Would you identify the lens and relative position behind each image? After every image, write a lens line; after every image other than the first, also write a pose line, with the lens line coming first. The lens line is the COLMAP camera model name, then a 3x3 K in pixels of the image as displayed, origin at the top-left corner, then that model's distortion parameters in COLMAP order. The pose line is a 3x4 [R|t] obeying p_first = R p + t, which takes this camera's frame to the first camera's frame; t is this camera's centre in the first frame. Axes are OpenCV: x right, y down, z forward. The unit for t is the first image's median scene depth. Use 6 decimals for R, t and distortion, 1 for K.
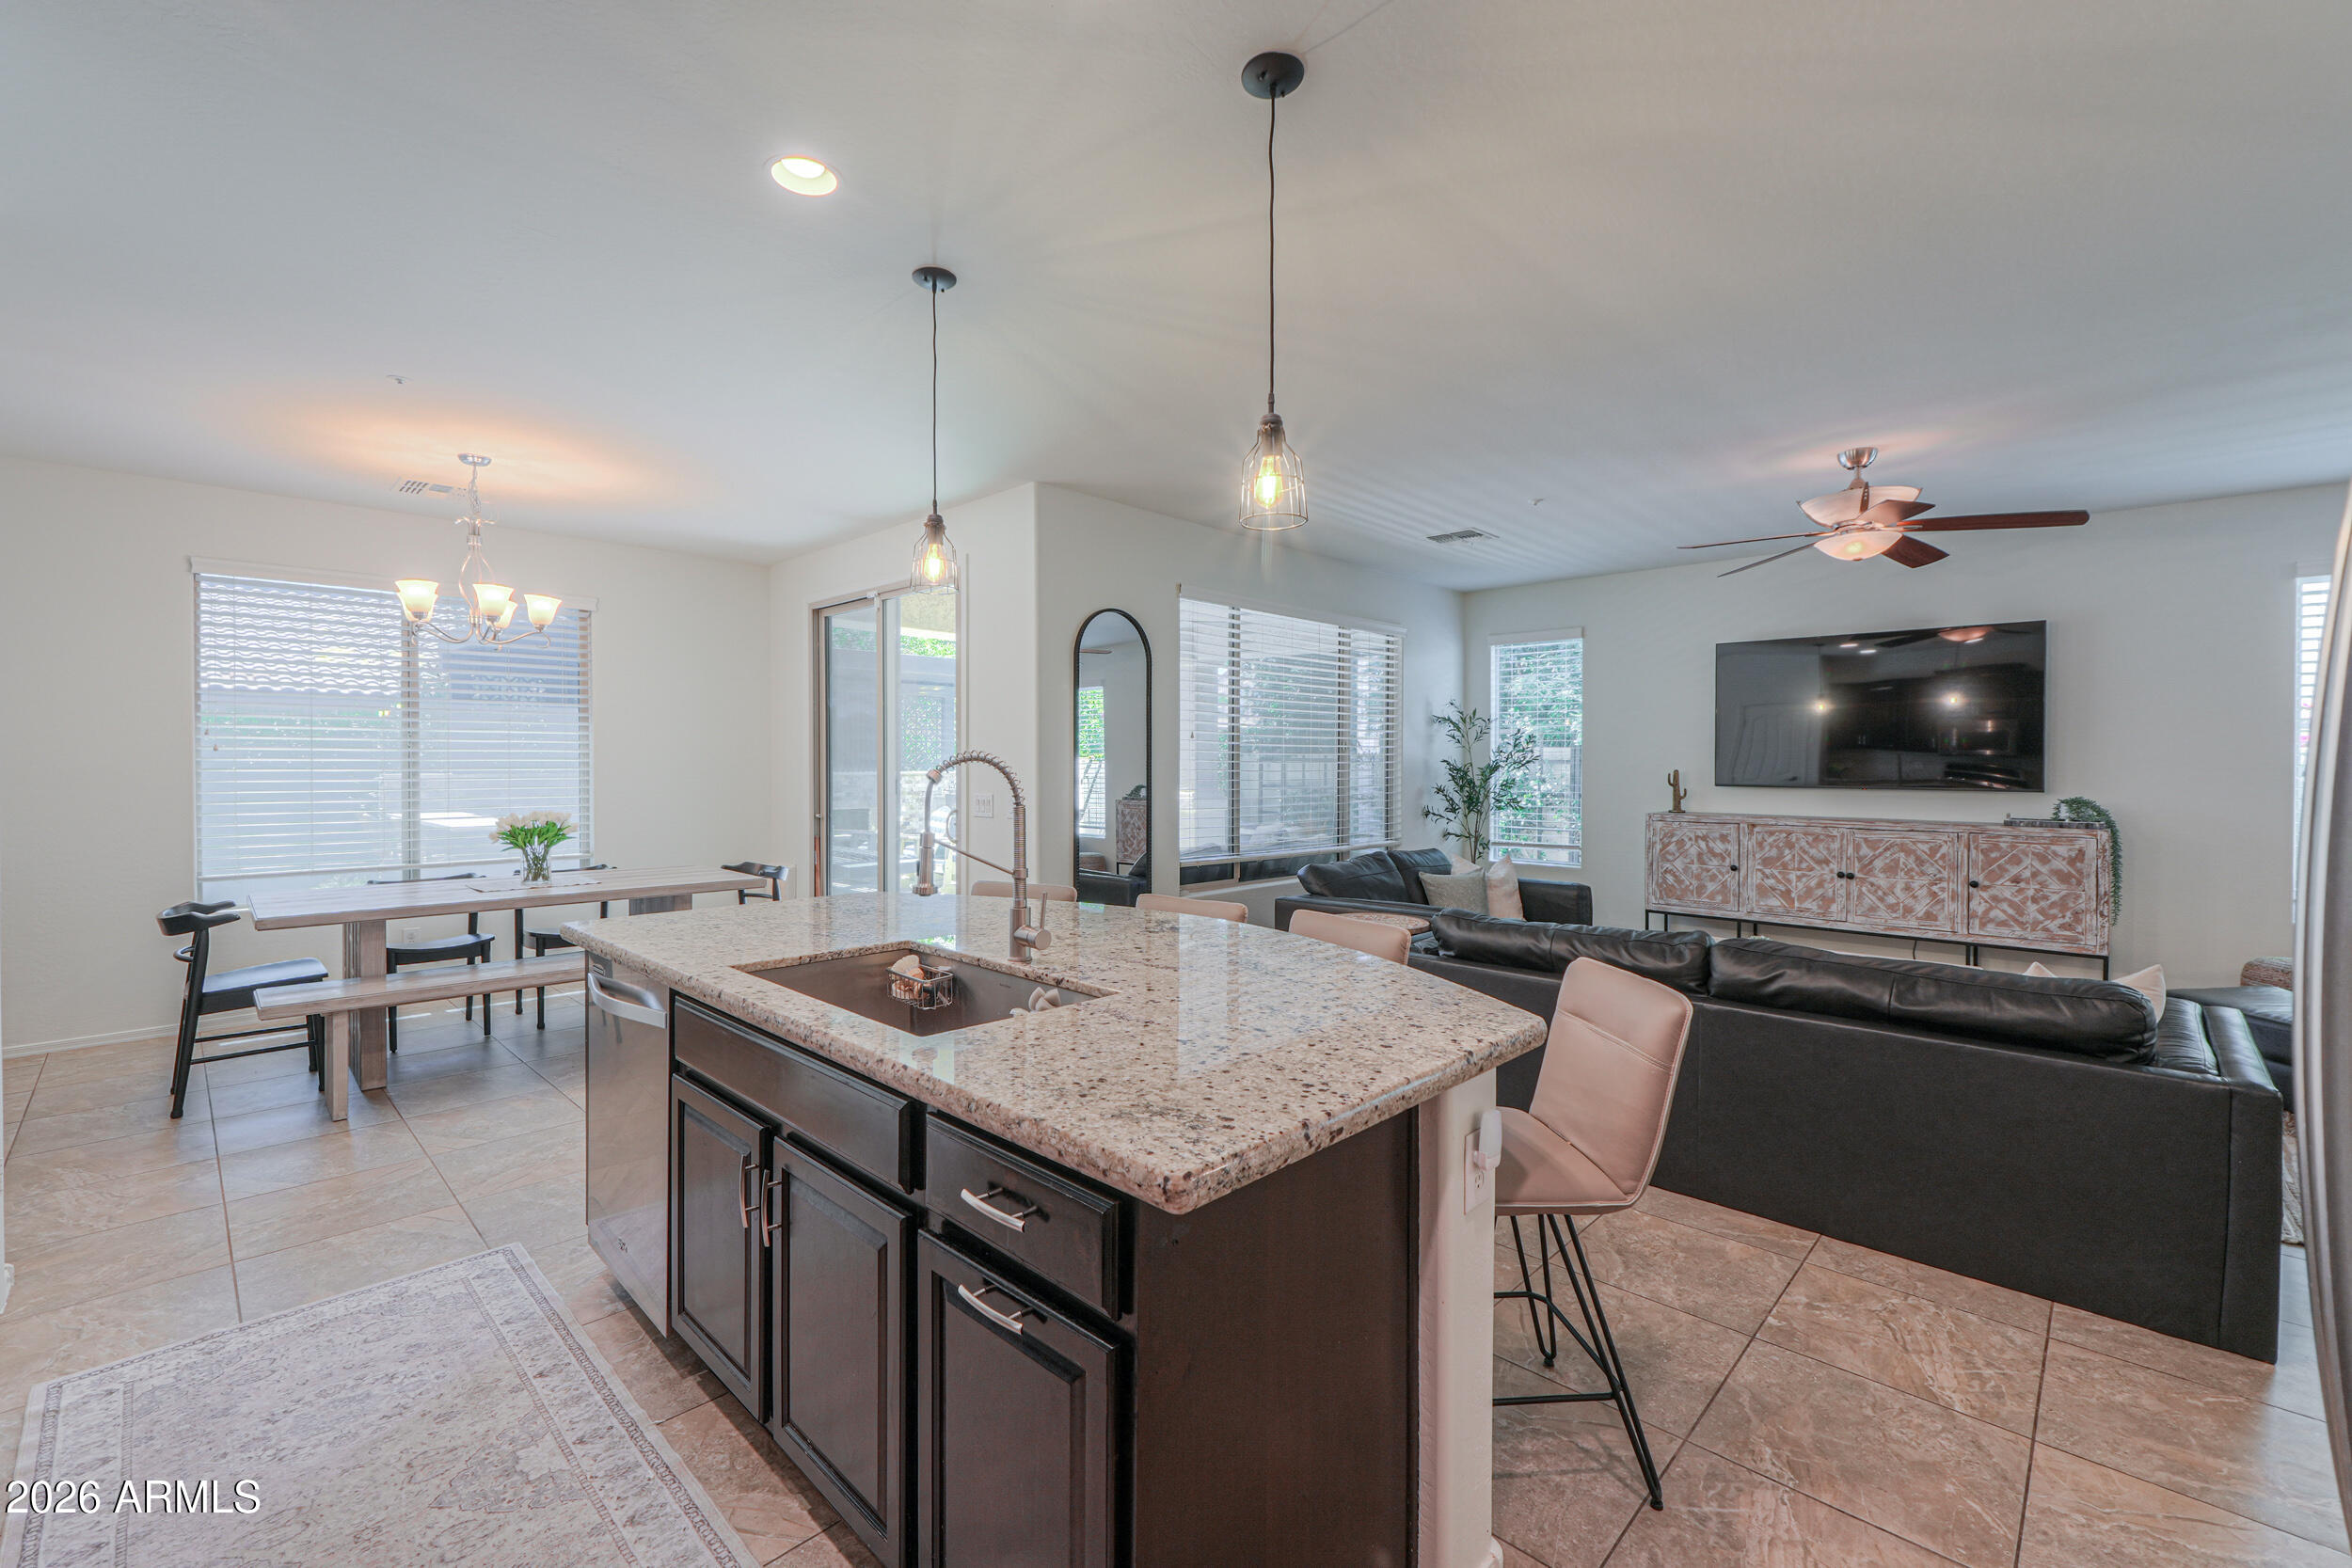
lens RADIAL K [[992.4, 0, 1174.6], [0, 992.4, 766.8], [0, 0, 1]] dist [-0.001388, -0.000003]
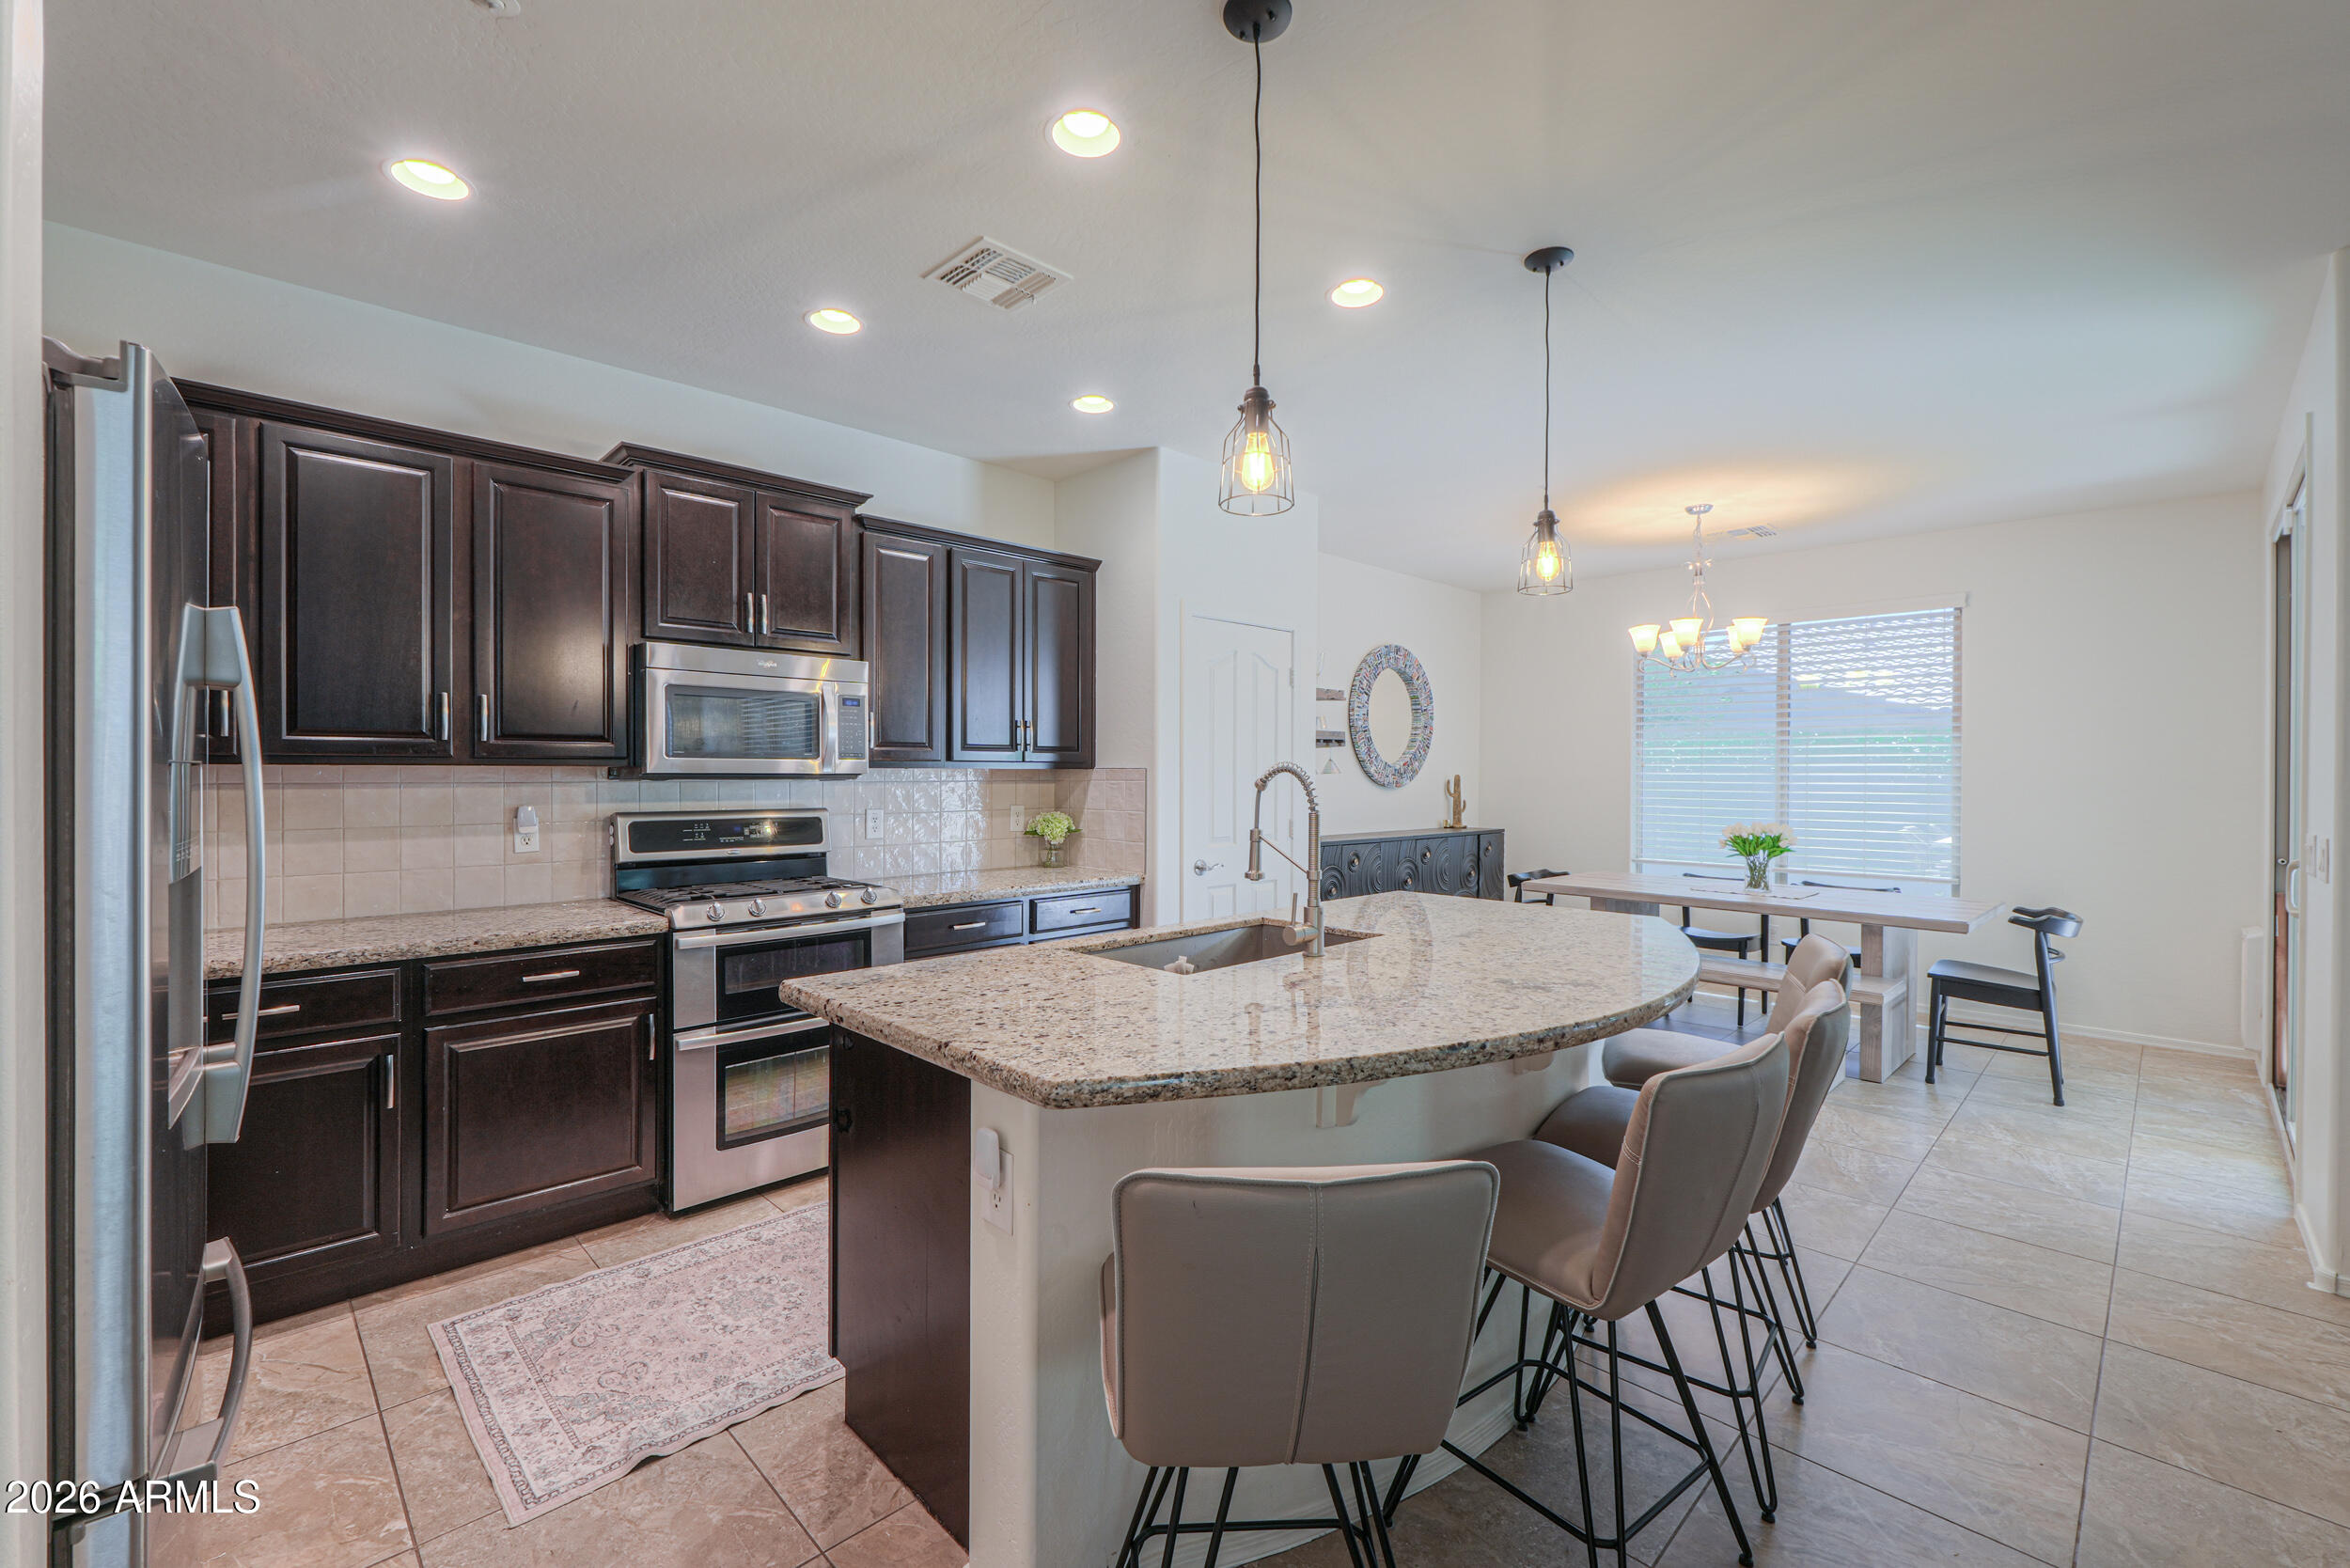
lens RADIAL K [[993.6, 0, 1169.8], [0, 993.6, 790.1], [0, 0, 1]] dist [0.010525, 0.000129]
pose [[-0.022190, 0.017414, -0.999602, 0.369241], [-0.011093, 0.999782, 0.017664, -0.001224], [0.999692, 0.011481, -0.021992, 0.345251]]
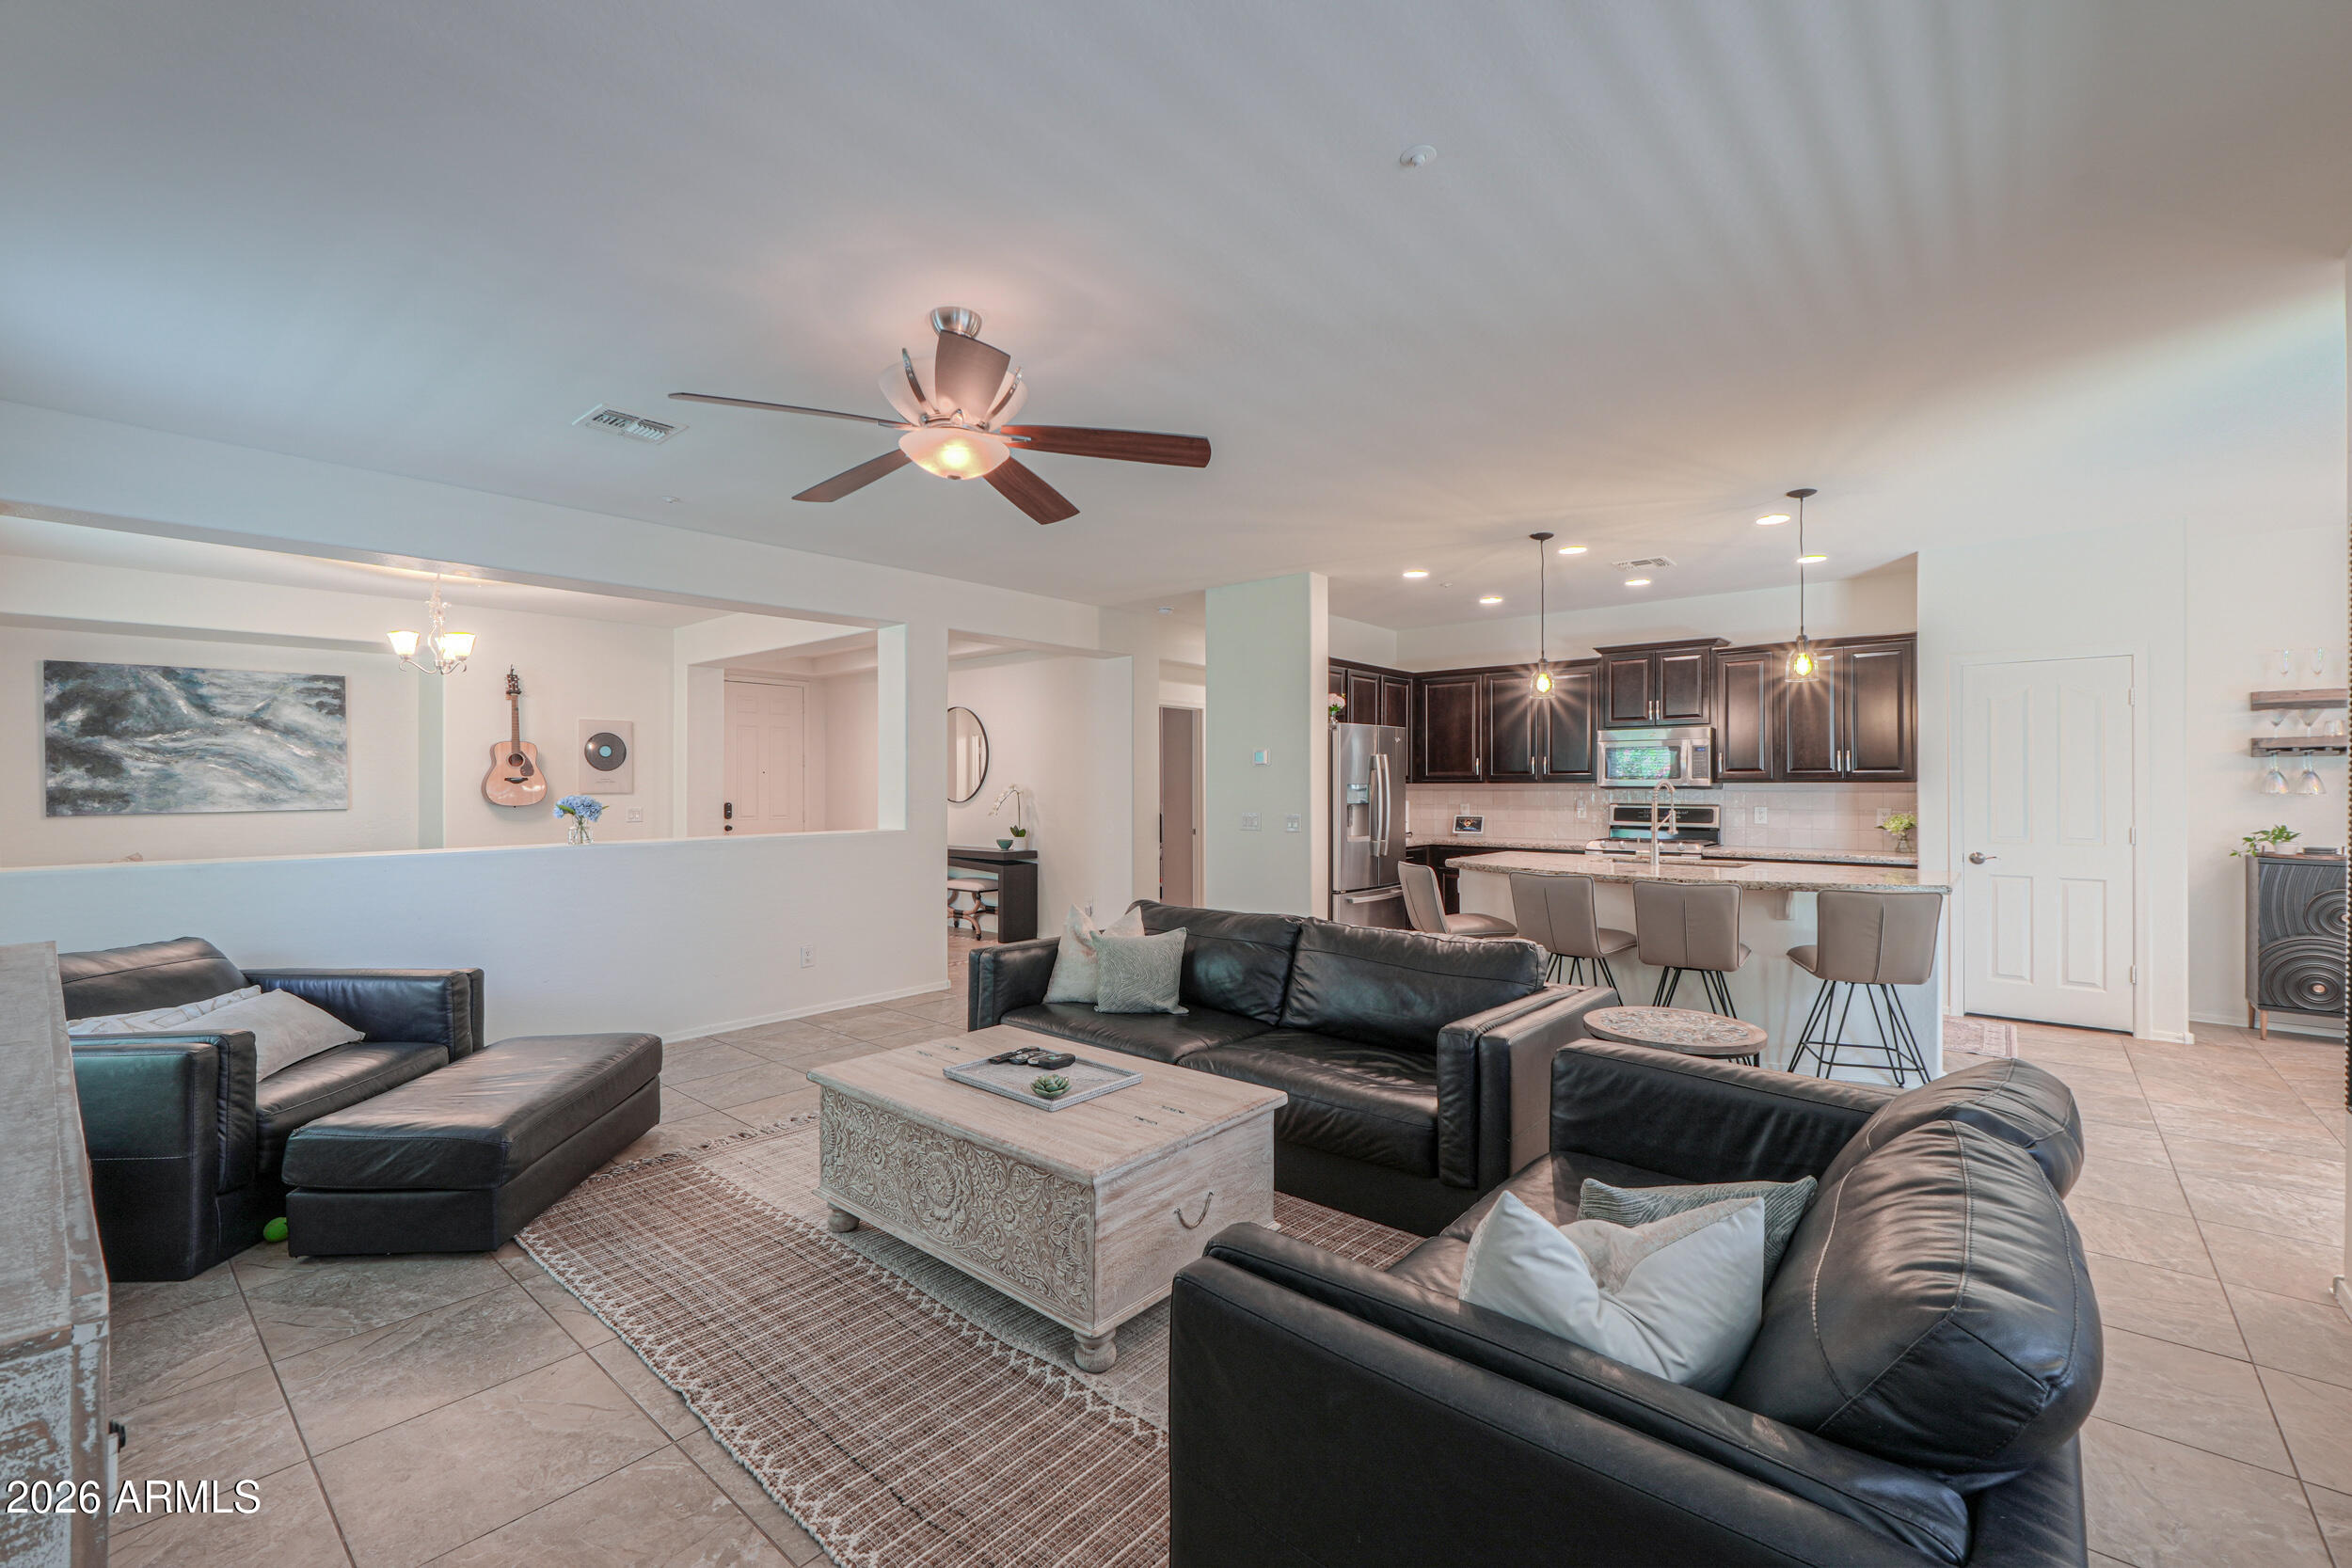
lens RADIAL K [[978.6, 0, 1168.5], [0, 978.6, 781.1], [0, 0, 1]] dist [-0.000027, -0.000564]
pose [[-0.998691, -0.001848, -0.051112, 0.454845], [-0.001950, 0.999996, 0.001944, -0.005351], [0.051108, 0.002041, -0.998691, 1.322030]]
